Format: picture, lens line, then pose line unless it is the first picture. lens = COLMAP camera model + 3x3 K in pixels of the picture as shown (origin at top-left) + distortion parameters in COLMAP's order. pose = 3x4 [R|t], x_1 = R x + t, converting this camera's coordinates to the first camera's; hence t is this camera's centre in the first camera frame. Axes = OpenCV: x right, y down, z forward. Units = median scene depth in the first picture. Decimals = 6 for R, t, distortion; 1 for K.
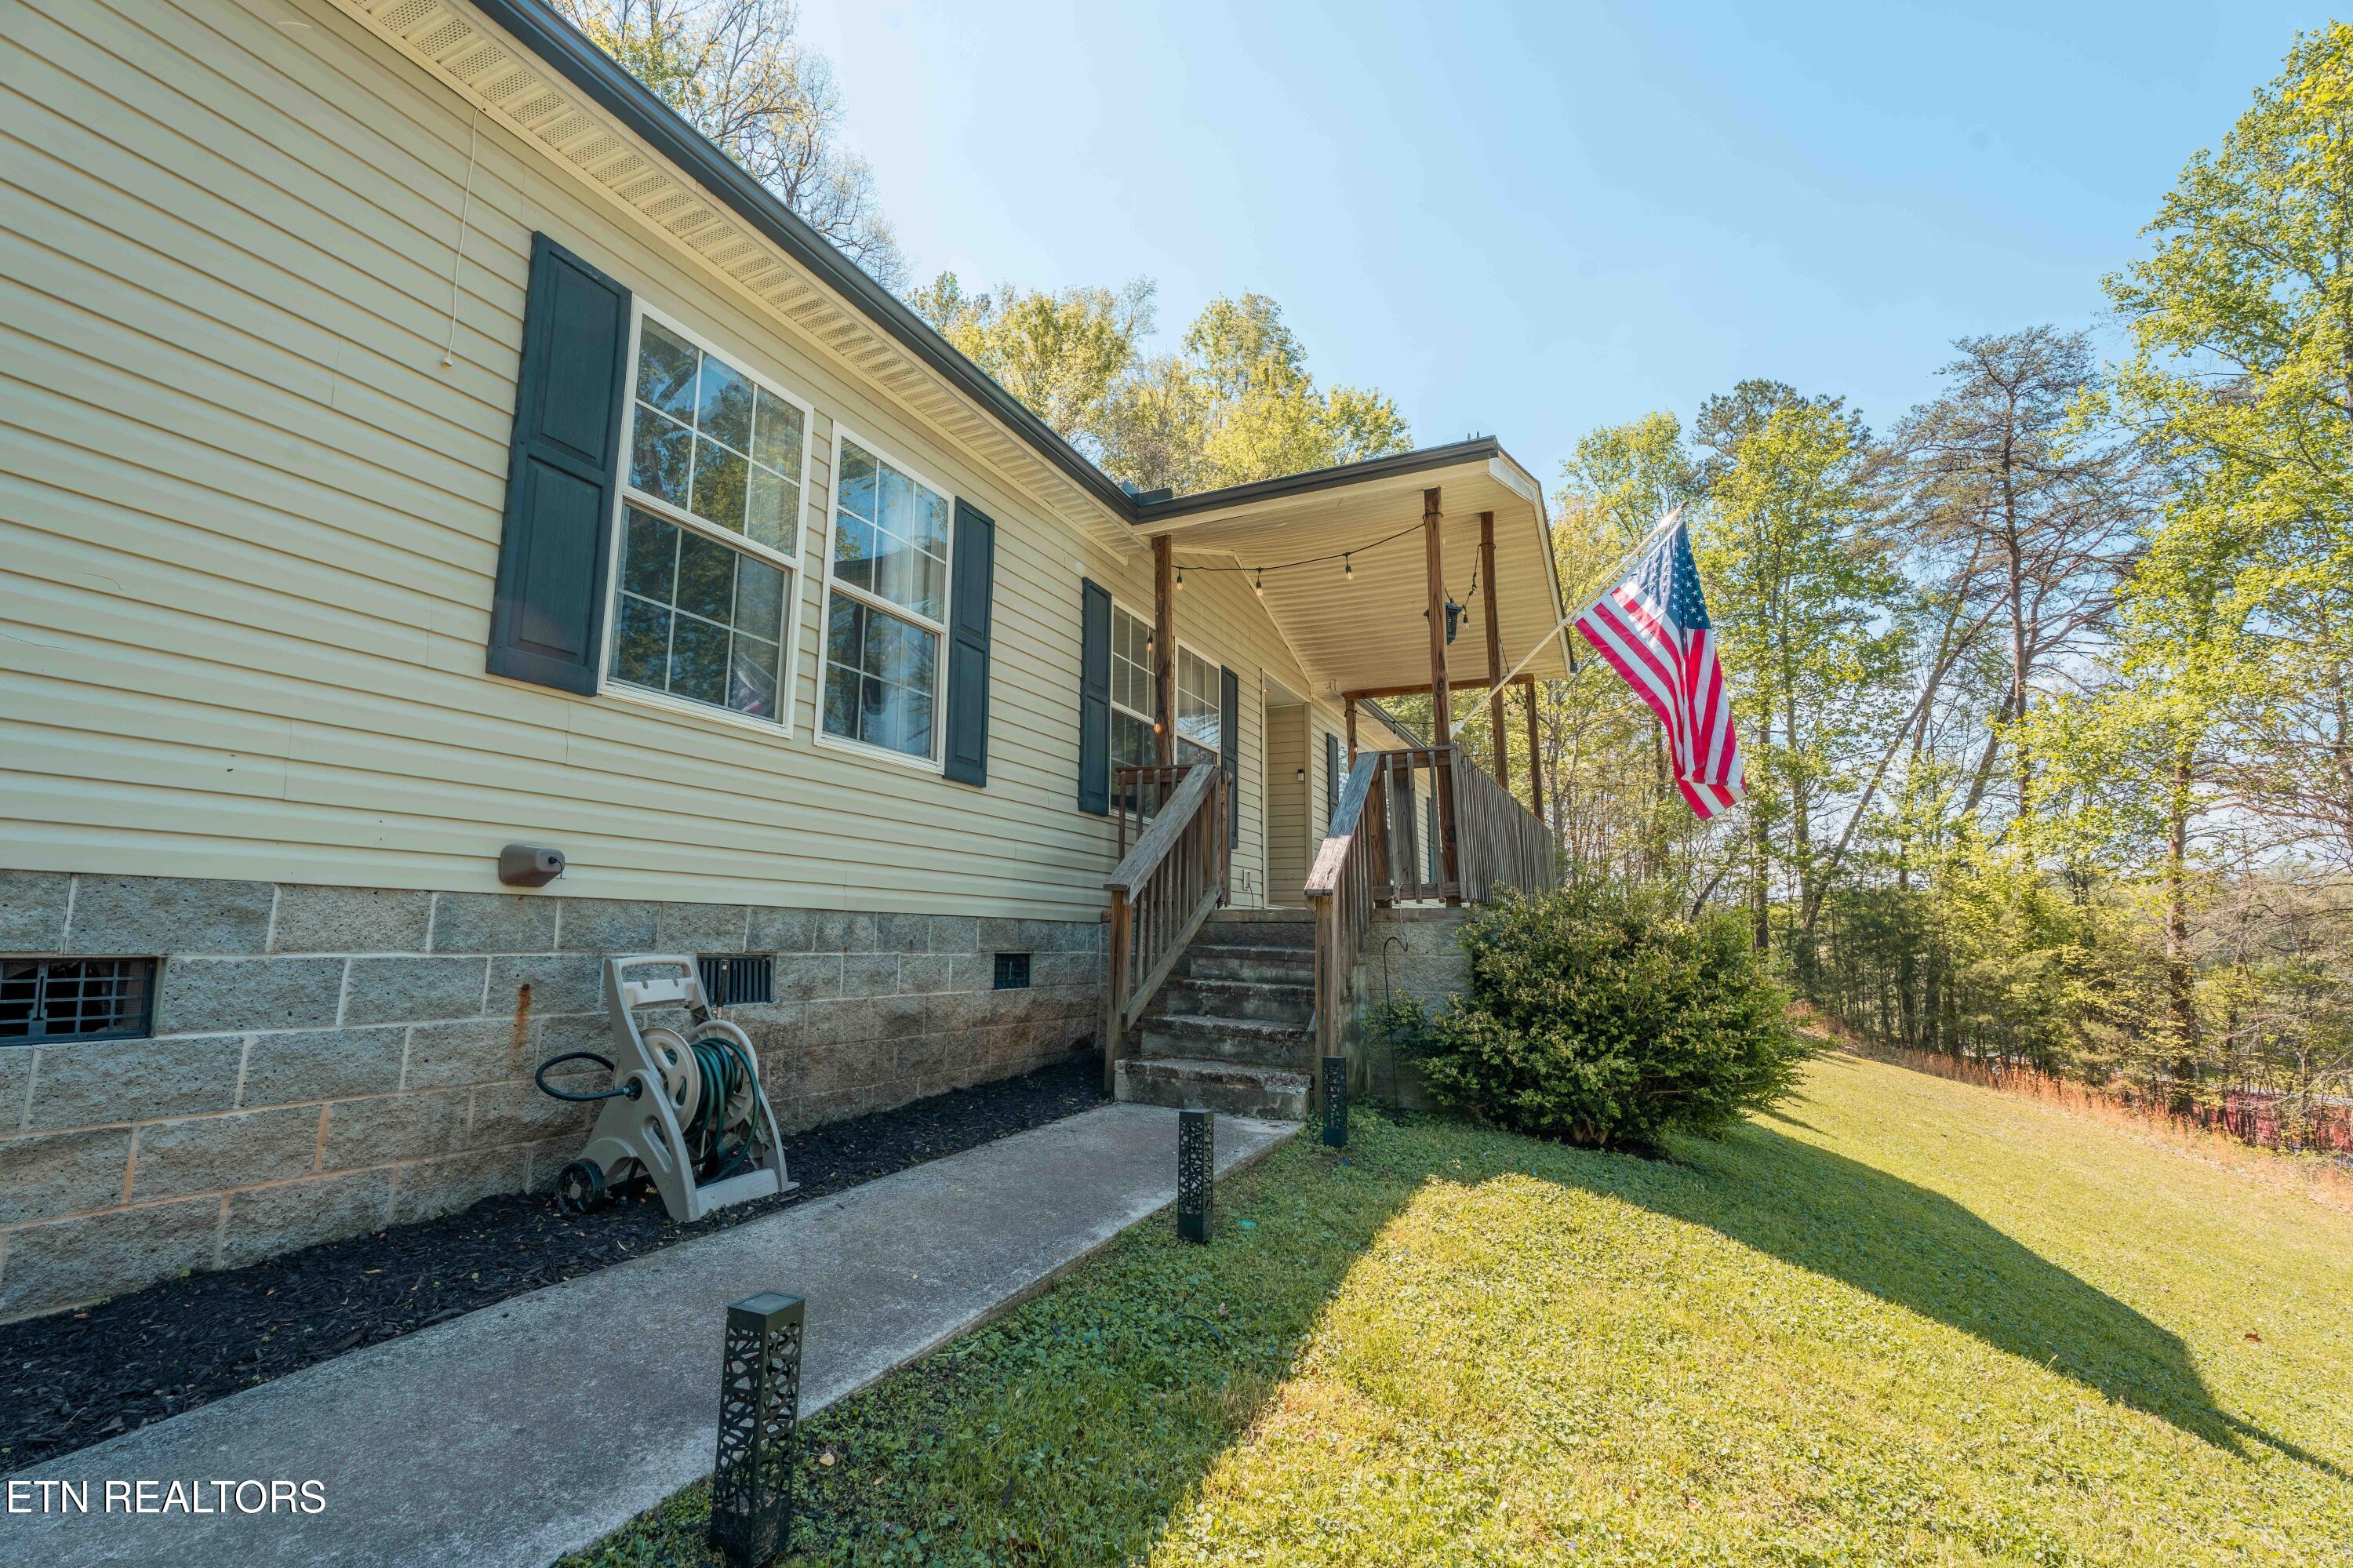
lens RADIAL K [[1059.4, 0, 1177.6], [0, 1059.4, 778.5], [0, 0, 1]] dist [-0.001814, 0.000049]
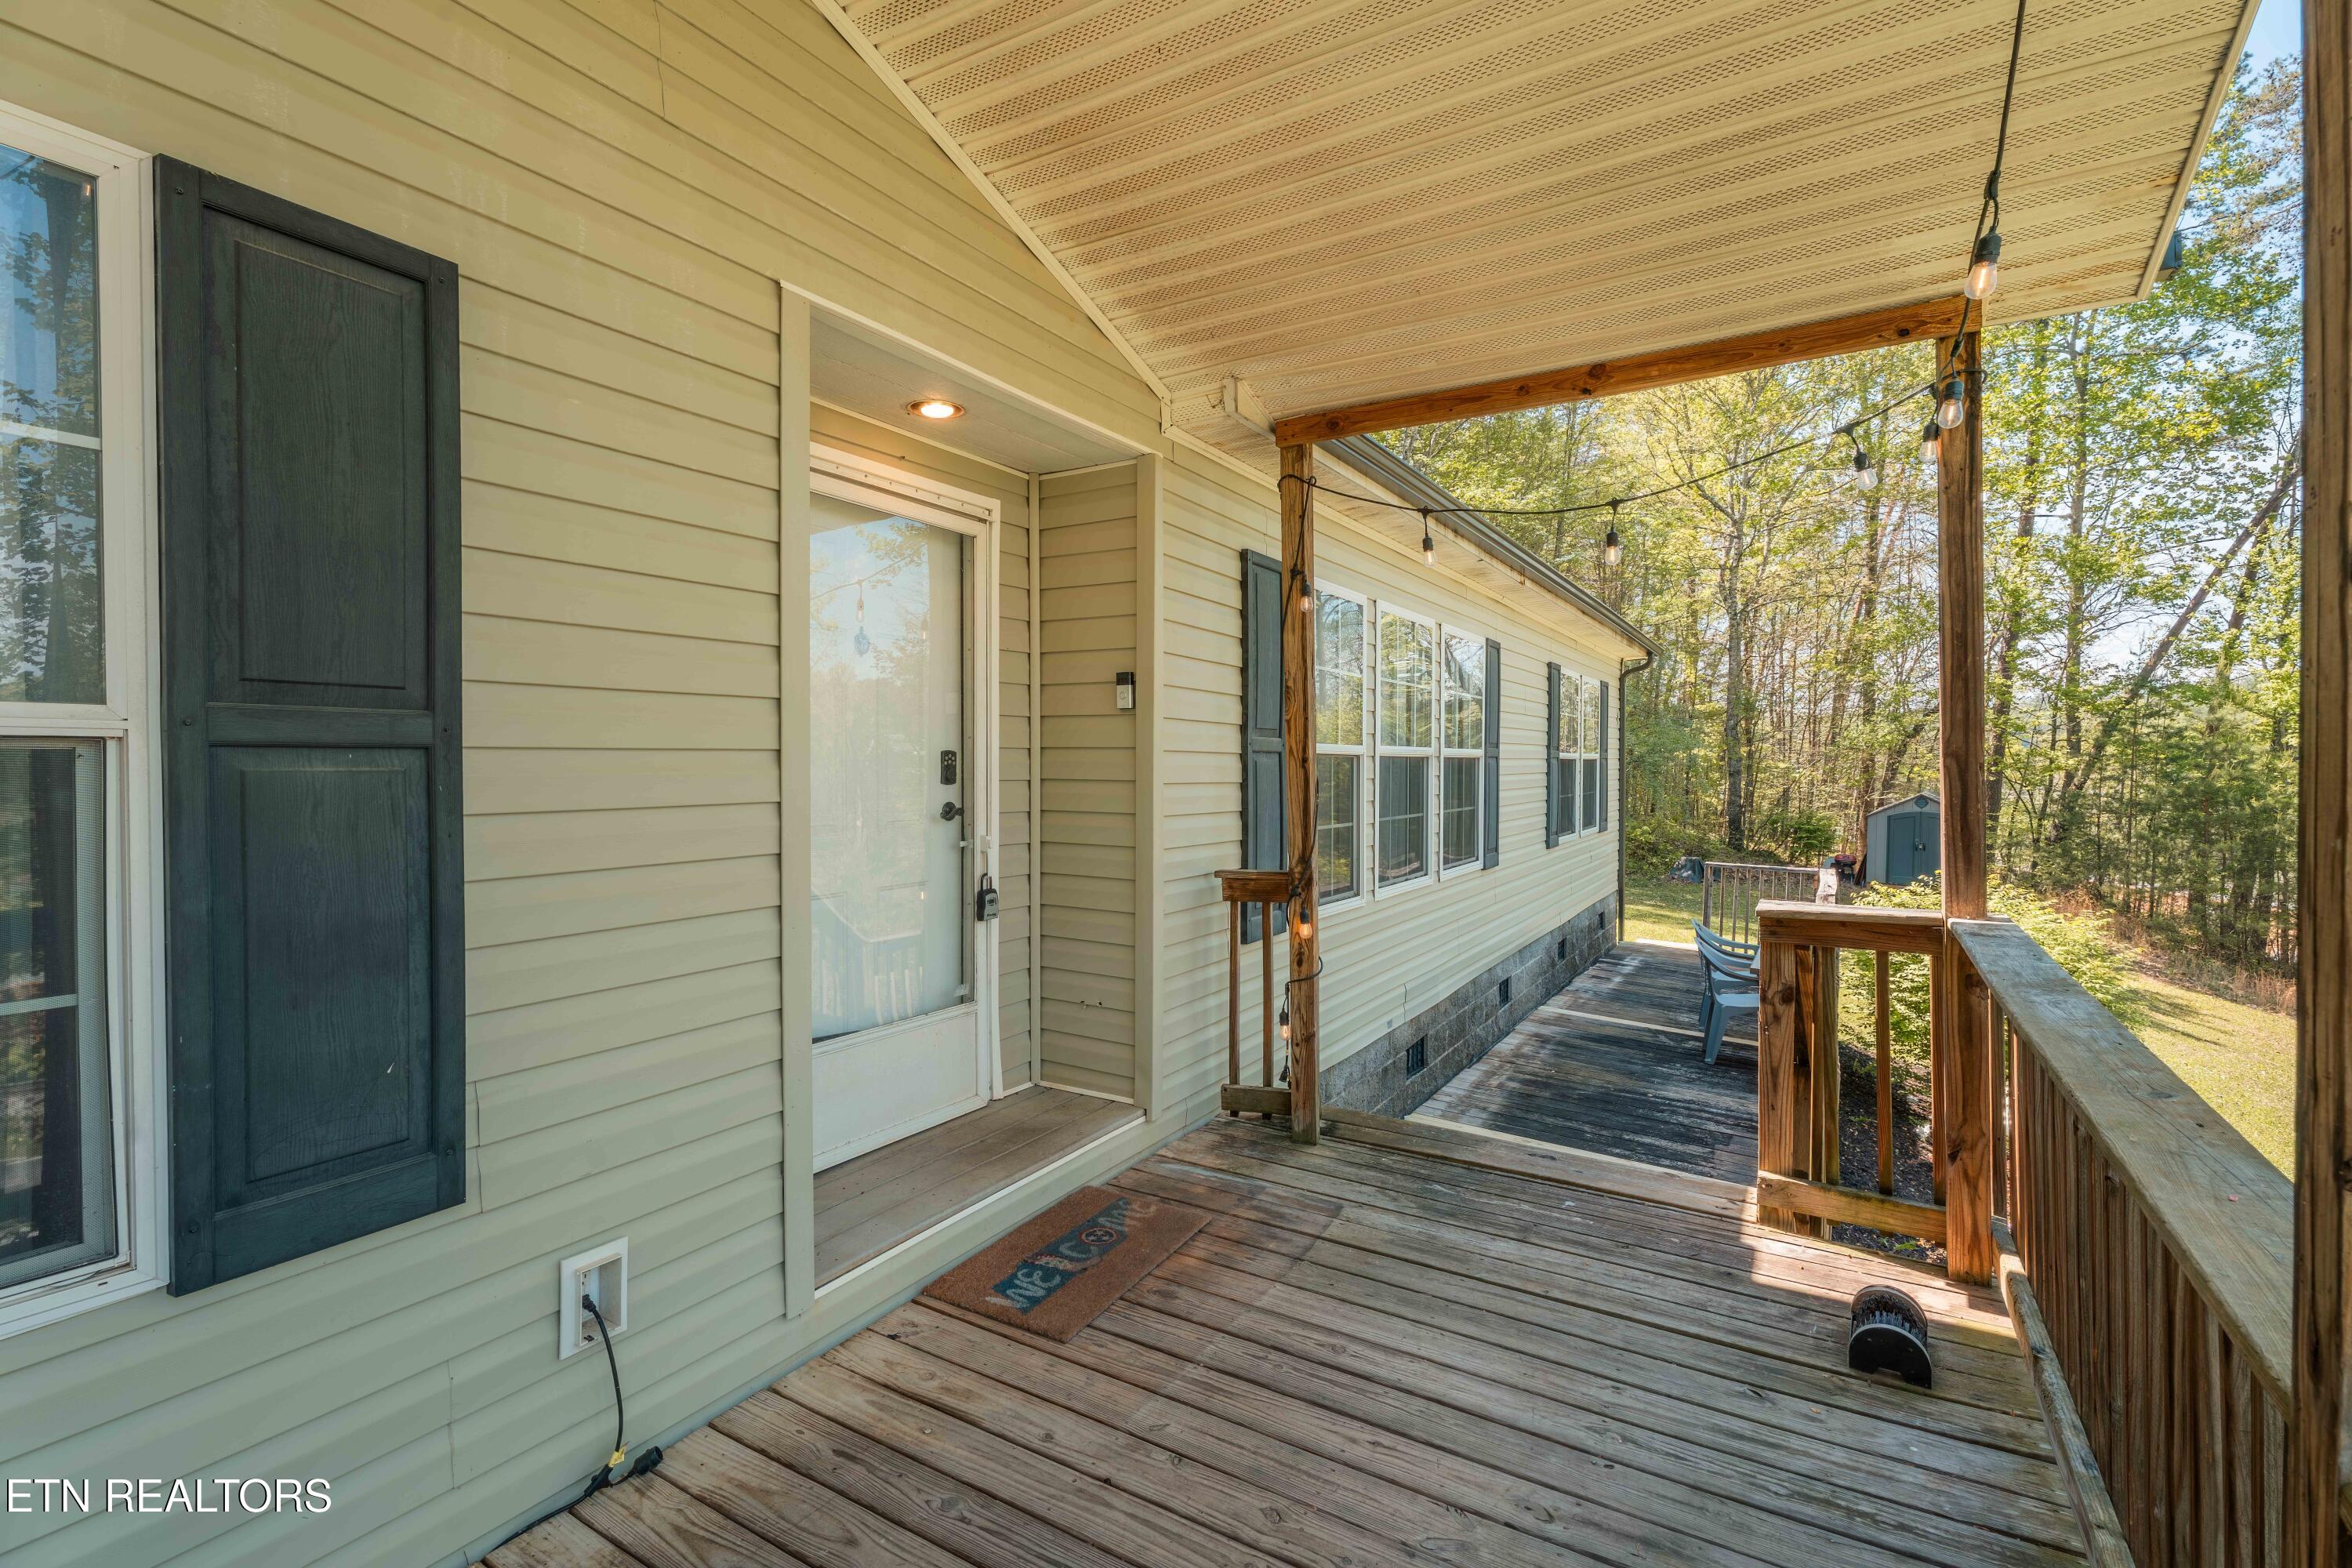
lens RADIAL K [[1058.9, 0, 1175.4], [0, 1058.9, 771.0], [0, 0, 1]] dist [-0.001814, 0.000049]
pose [[0.993252, -0.002184, -0.115954, 0.050131], [0.022132, 0.985018, 0.171028, -0.009980], [0.113843, -0.172440, 0.978419, 0.204061]]
